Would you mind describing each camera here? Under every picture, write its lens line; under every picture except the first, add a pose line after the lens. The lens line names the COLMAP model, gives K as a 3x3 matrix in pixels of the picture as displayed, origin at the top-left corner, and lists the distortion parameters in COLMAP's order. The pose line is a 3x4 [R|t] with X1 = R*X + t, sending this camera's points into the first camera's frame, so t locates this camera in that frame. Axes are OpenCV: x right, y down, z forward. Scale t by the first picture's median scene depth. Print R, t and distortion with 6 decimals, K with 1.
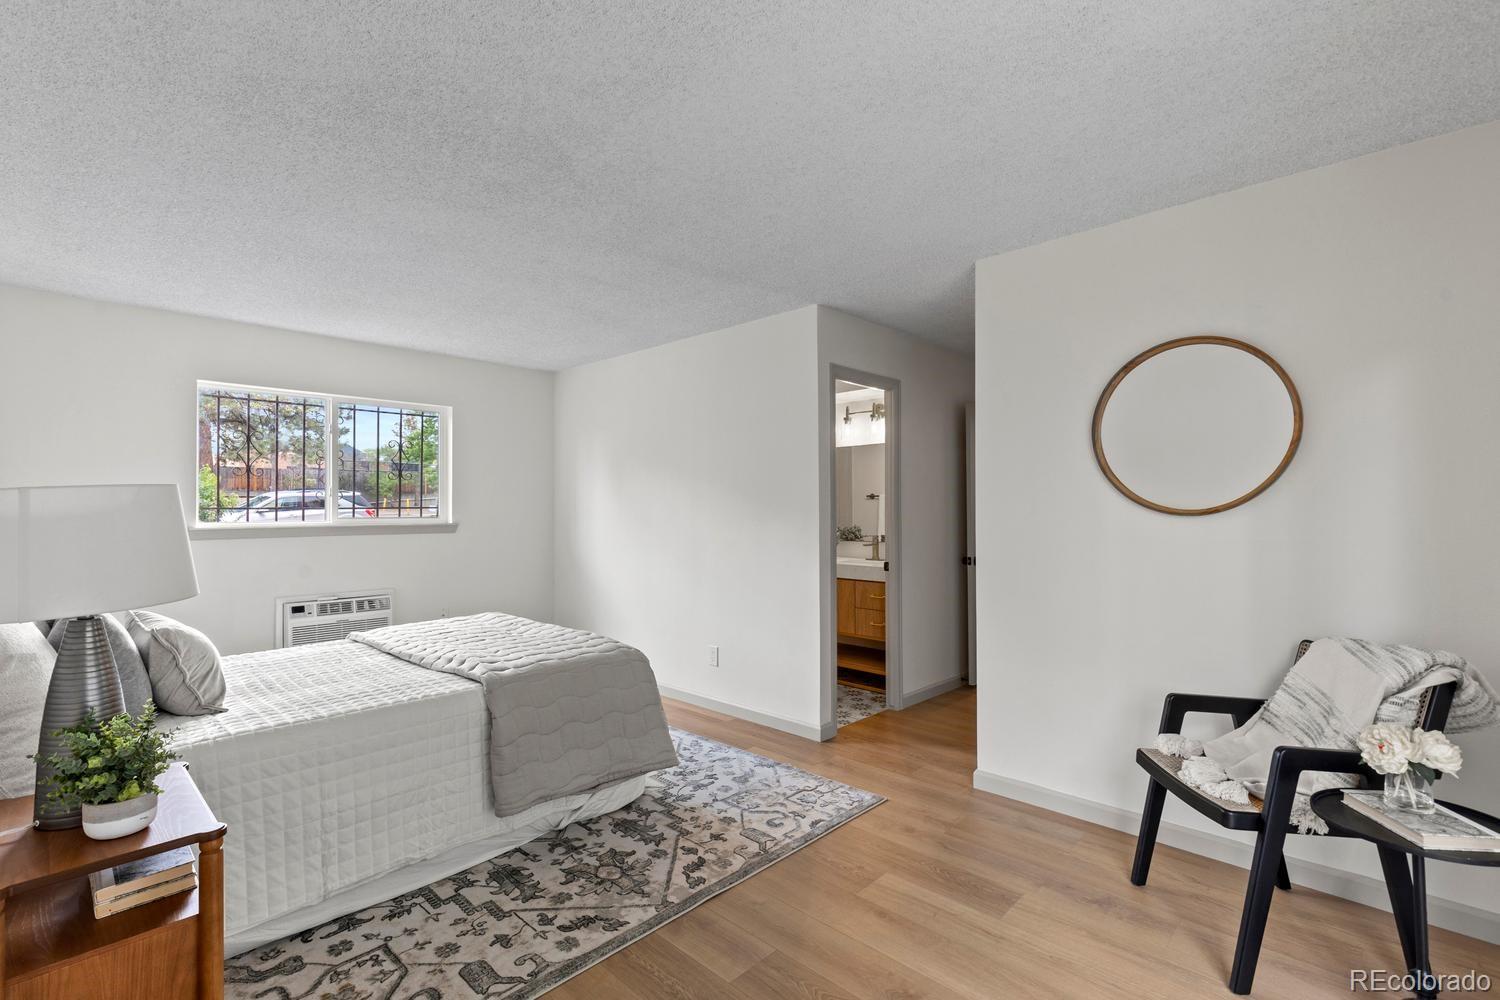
lens RADIAL K [[681.0, 0, 751.0], [0, 681.0, 508.0], [0, 0, 1]] dist [0.001934, -0.000388]
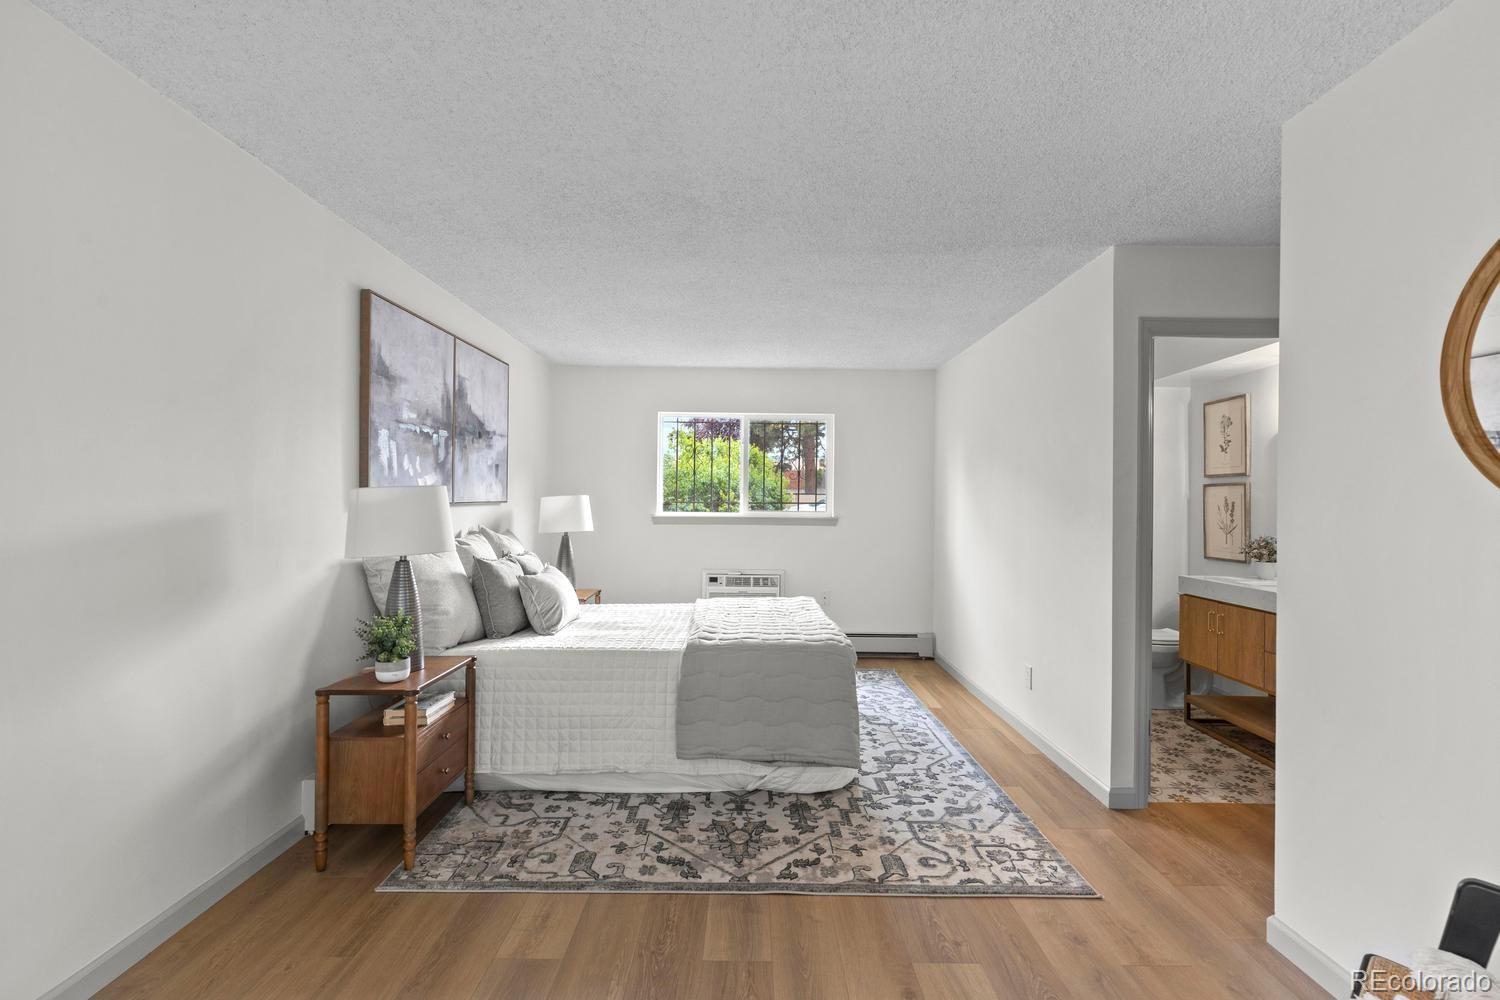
lens RADIAL K [[681.0, 0, 751.0], [0, 681.0, 508.0], [0, 0, 1]] dist [0.001934, -0.000388]
pose [[0.695148, 0.015349, -0.718703, 0.517007], [-0.013329, 0.999875, 0.008463, -0.001257], [0.718743, 0.003696, 0.695266, 0.224948]]
